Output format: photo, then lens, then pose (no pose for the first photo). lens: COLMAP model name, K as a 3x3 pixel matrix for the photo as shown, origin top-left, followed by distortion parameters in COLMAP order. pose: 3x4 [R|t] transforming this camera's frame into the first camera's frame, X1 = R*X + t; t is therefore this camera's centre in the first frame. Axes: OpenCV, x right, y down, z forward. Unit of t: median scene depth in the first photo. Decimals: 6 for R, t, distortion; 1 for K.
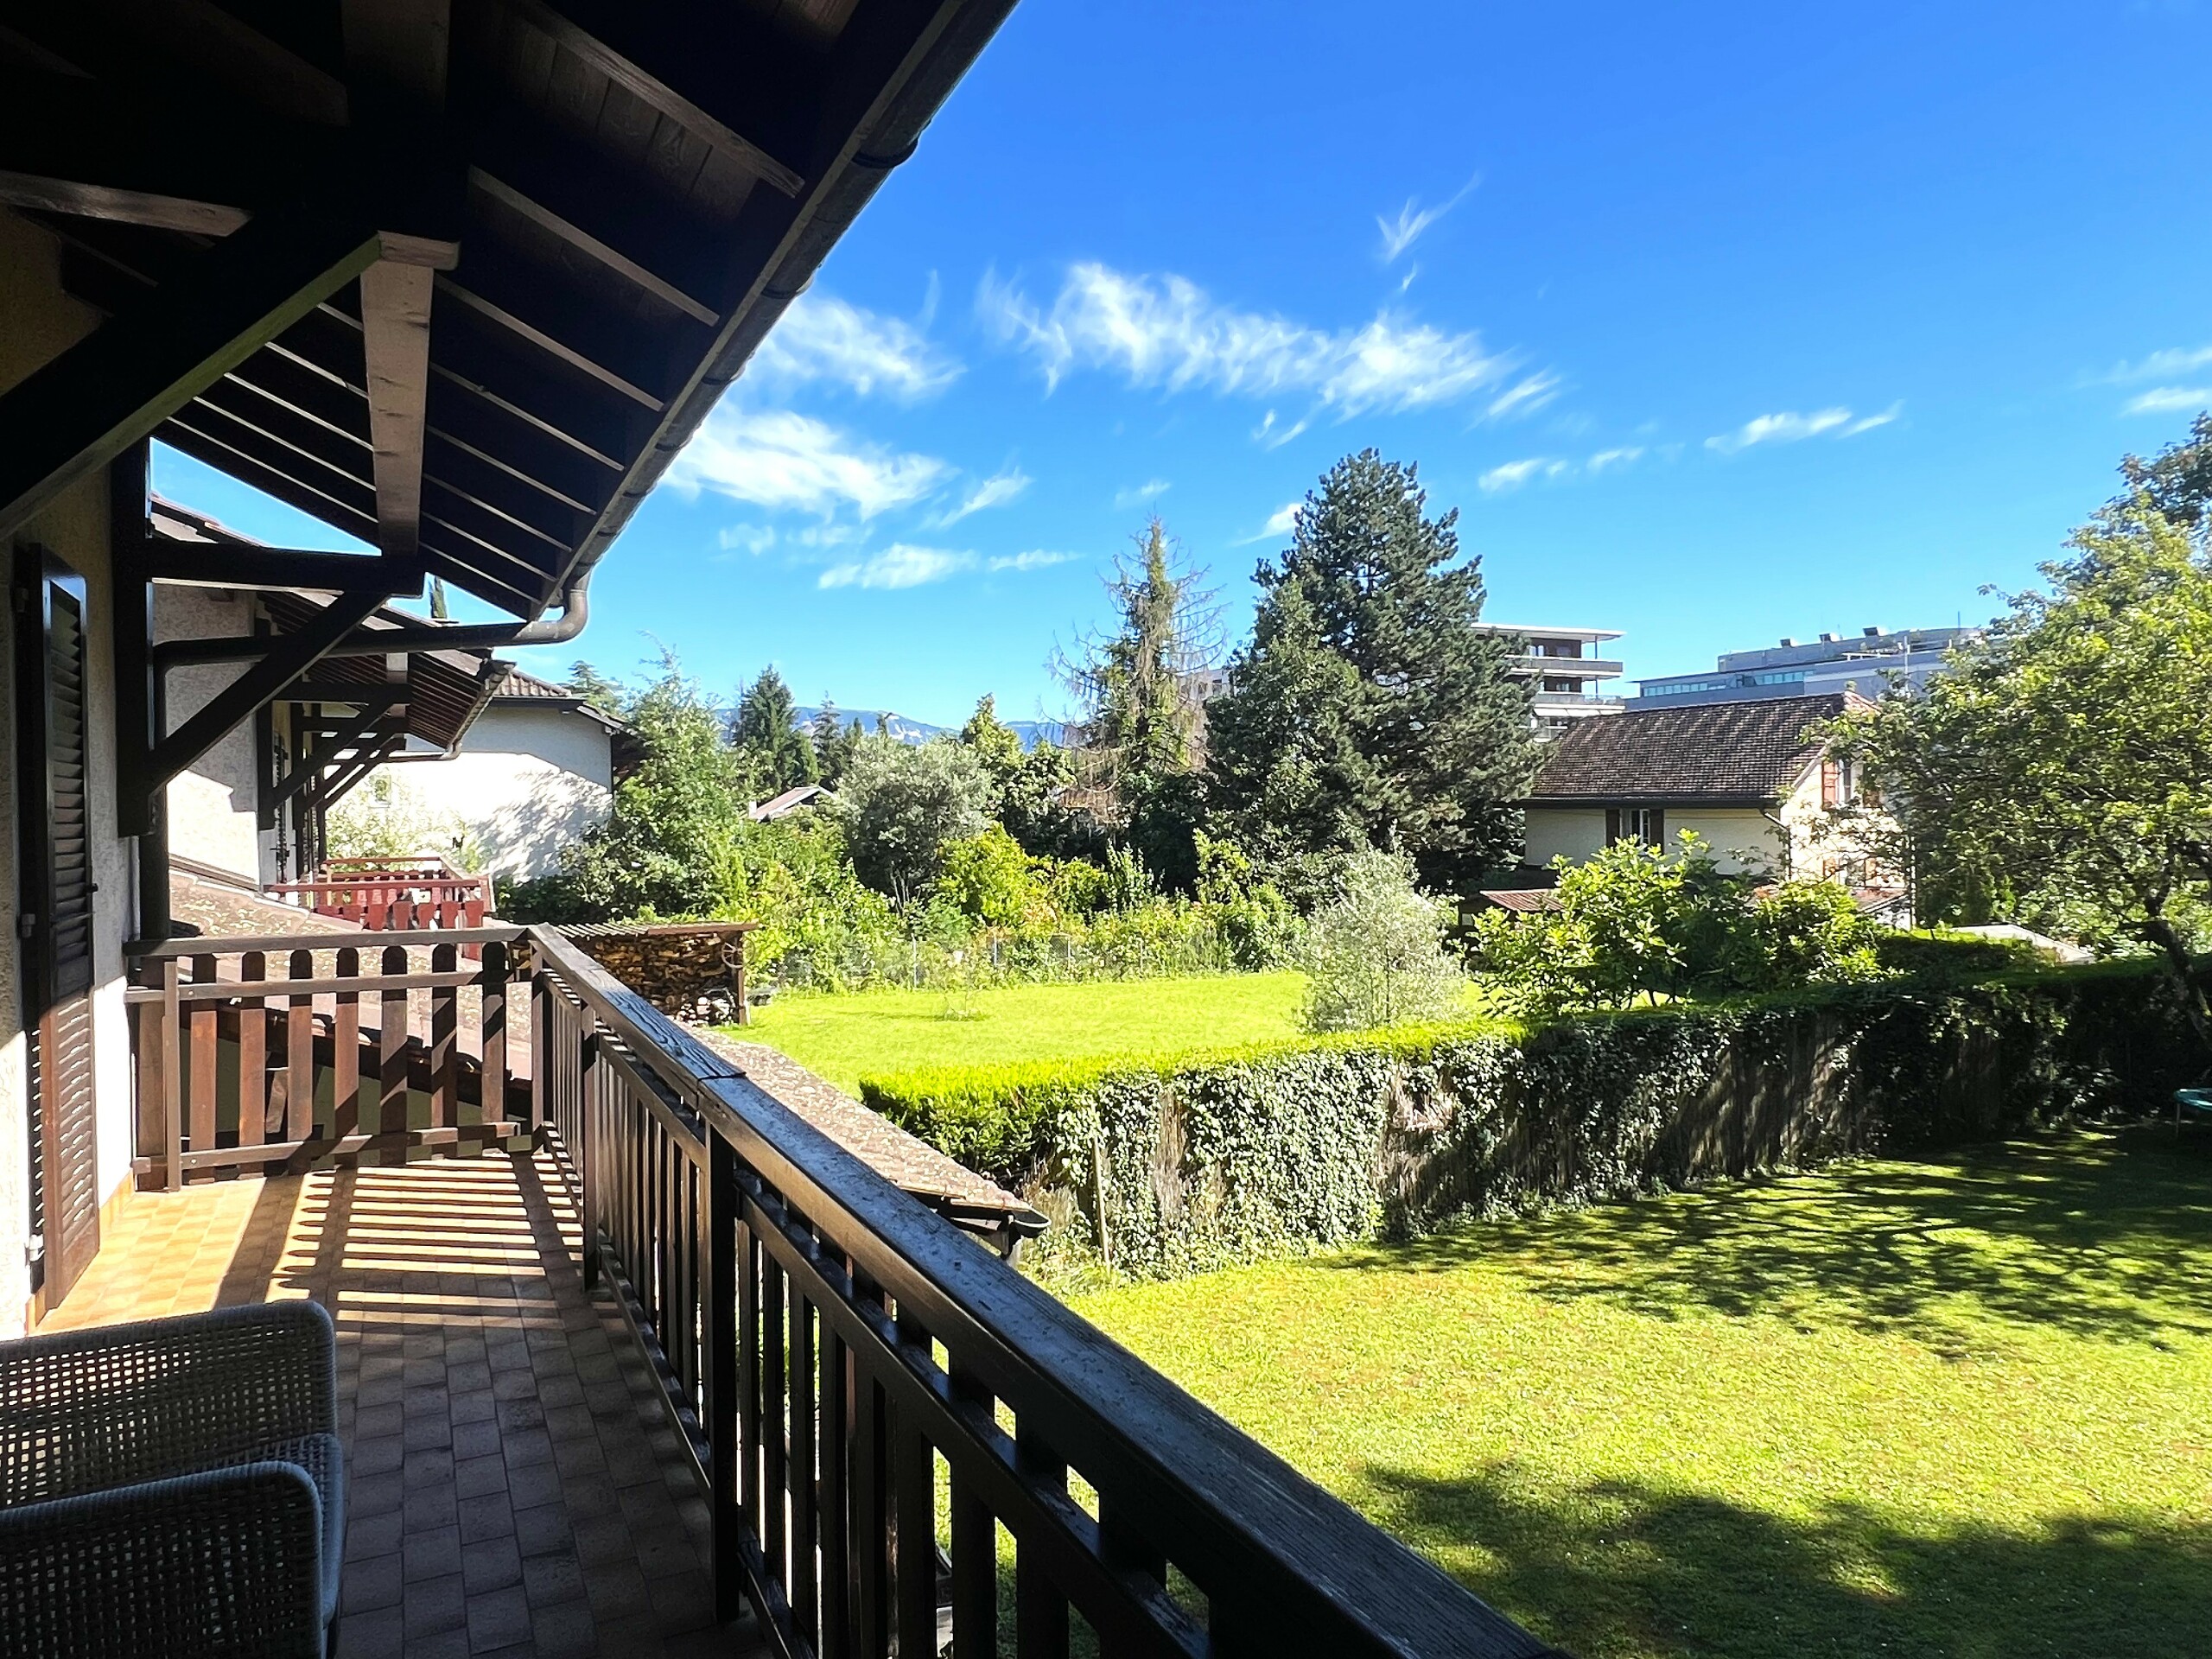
lens RADIAL K [[1402.6, 0, 1107.4], [0, 1402.6, 813.0], [0, 0, 1]] dist [-0.002901, 0.002565]
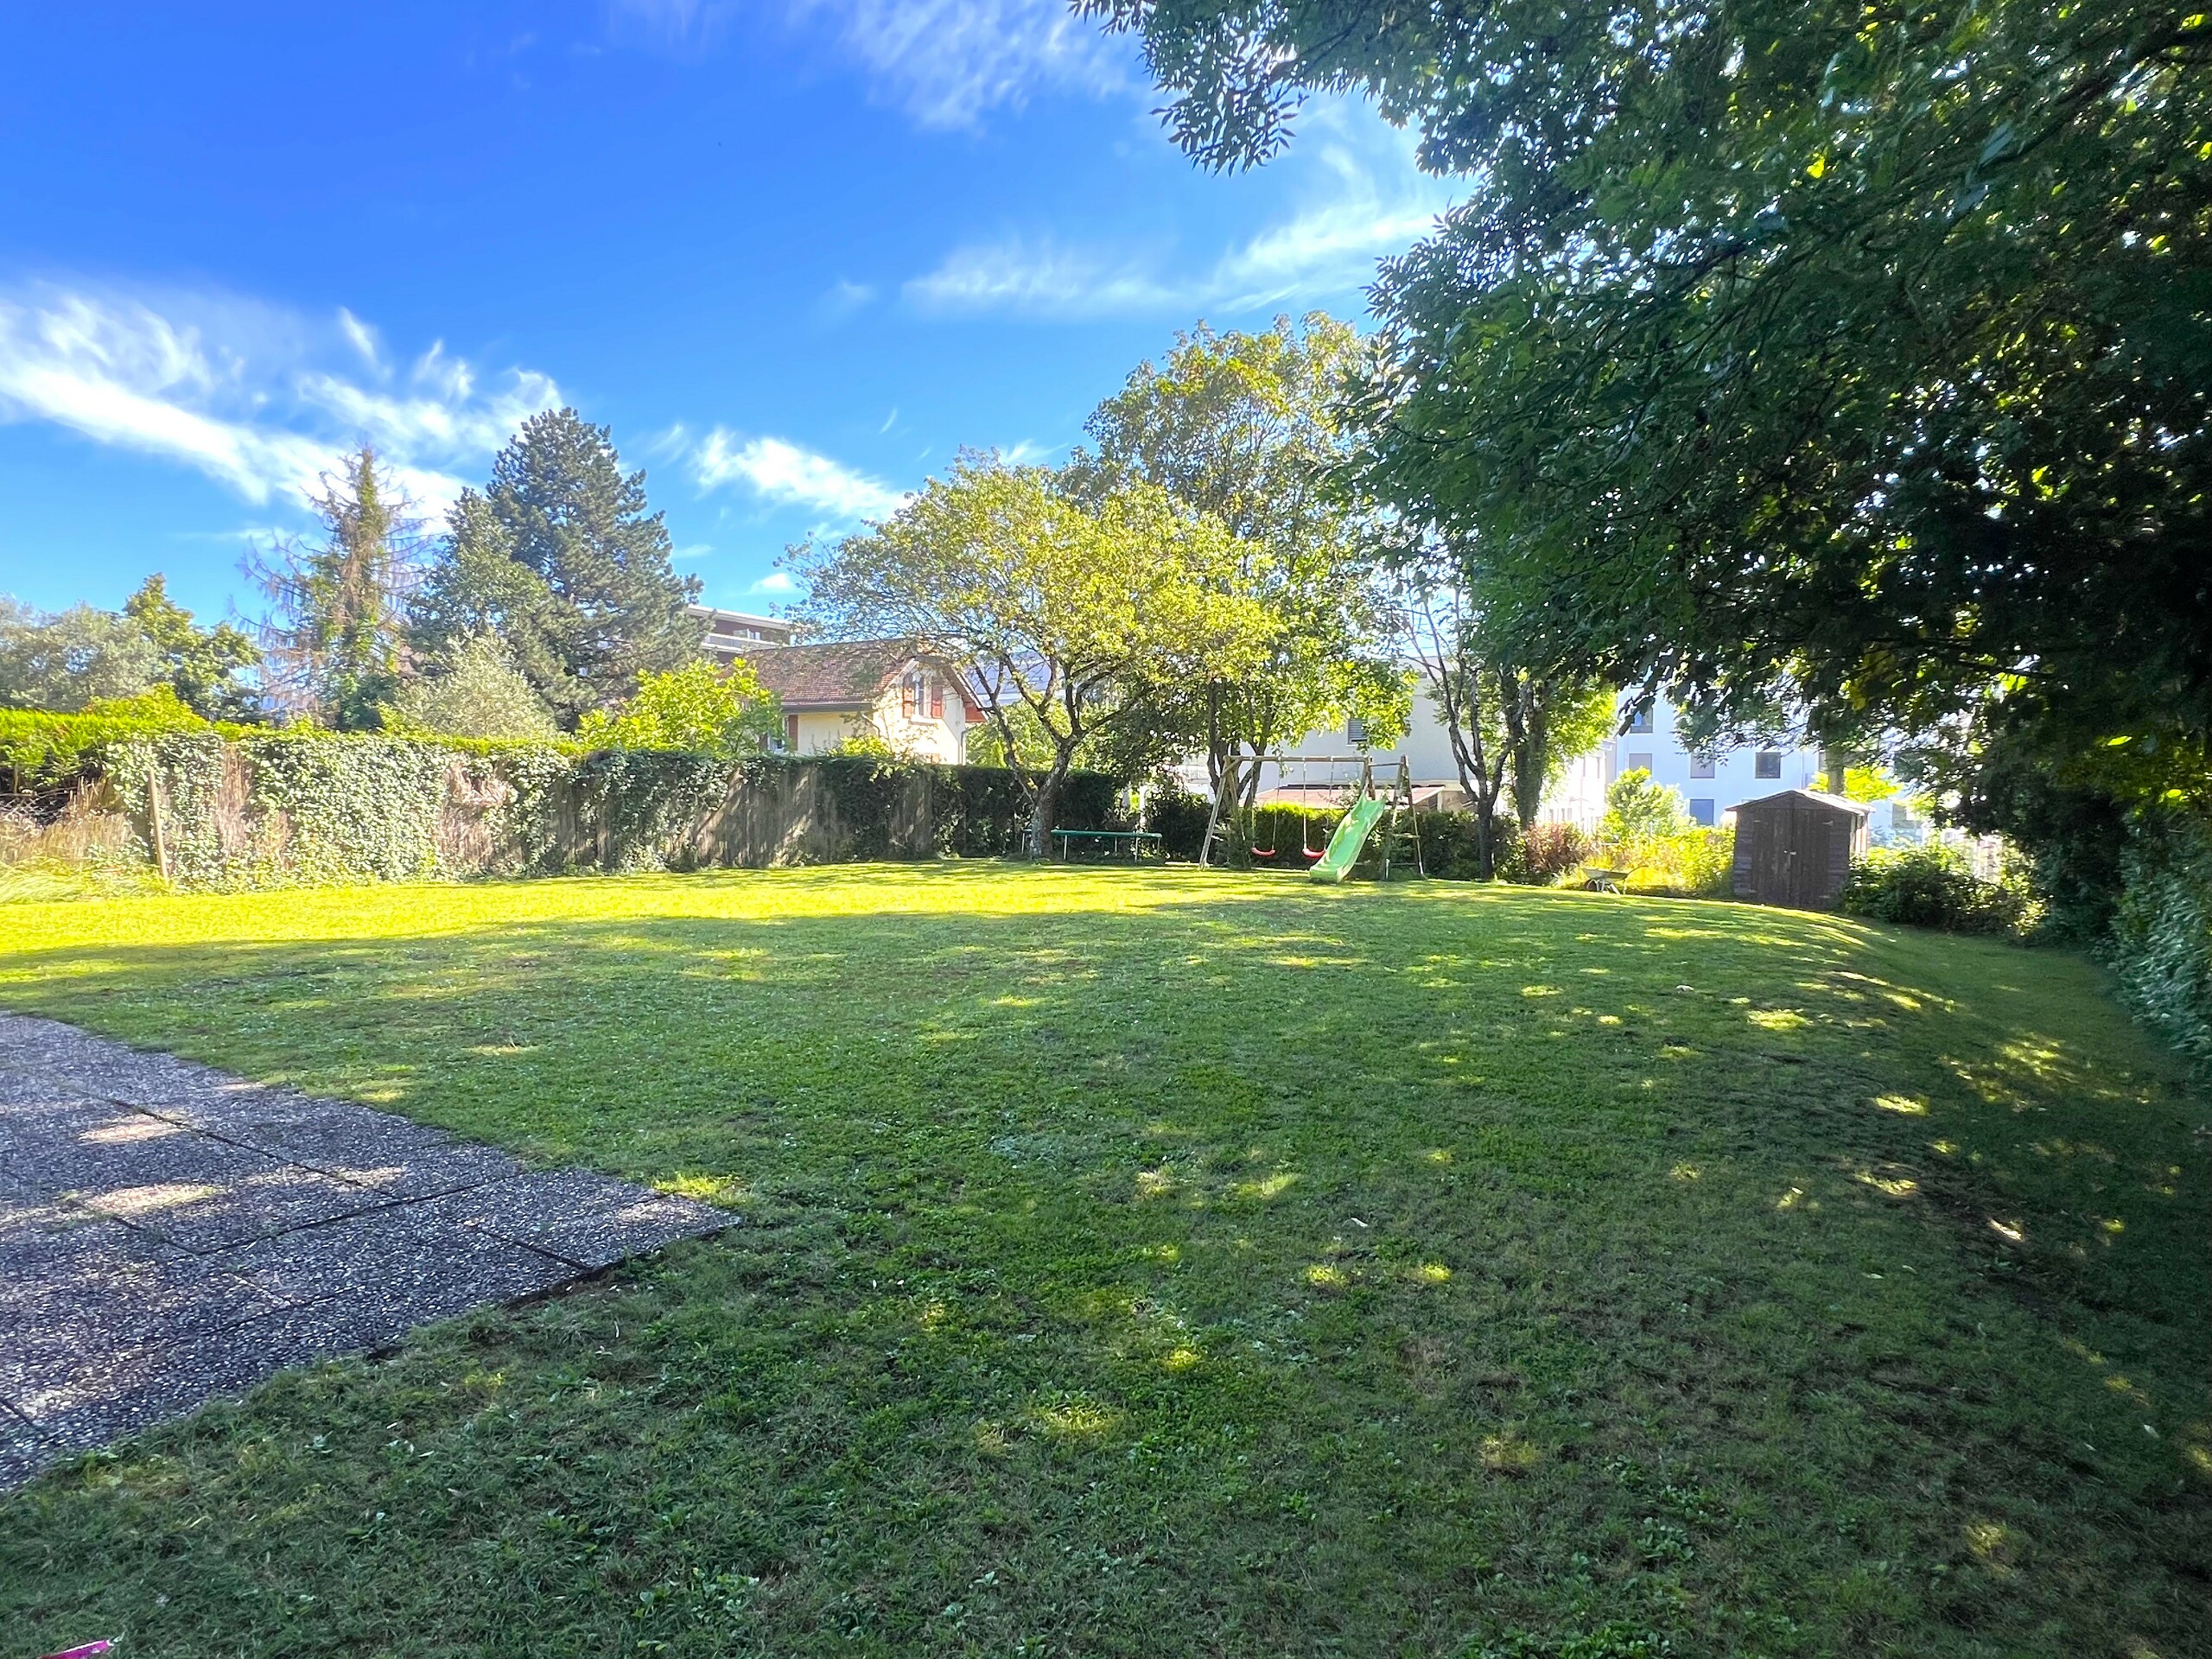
lens RADIAL K [[1163.4, 0, 1099.9], [0, 1163.4, 821.3], [0, 0, 1]] dist [-0.002467, 0.001758]
pose [[0.845866, 0.006429, 0.533357, 0.118062], [-0.016820, 0.999752, 0.014624, 0.190595], [-0.533130, -0.021341, 0.845764, -0.238999]]
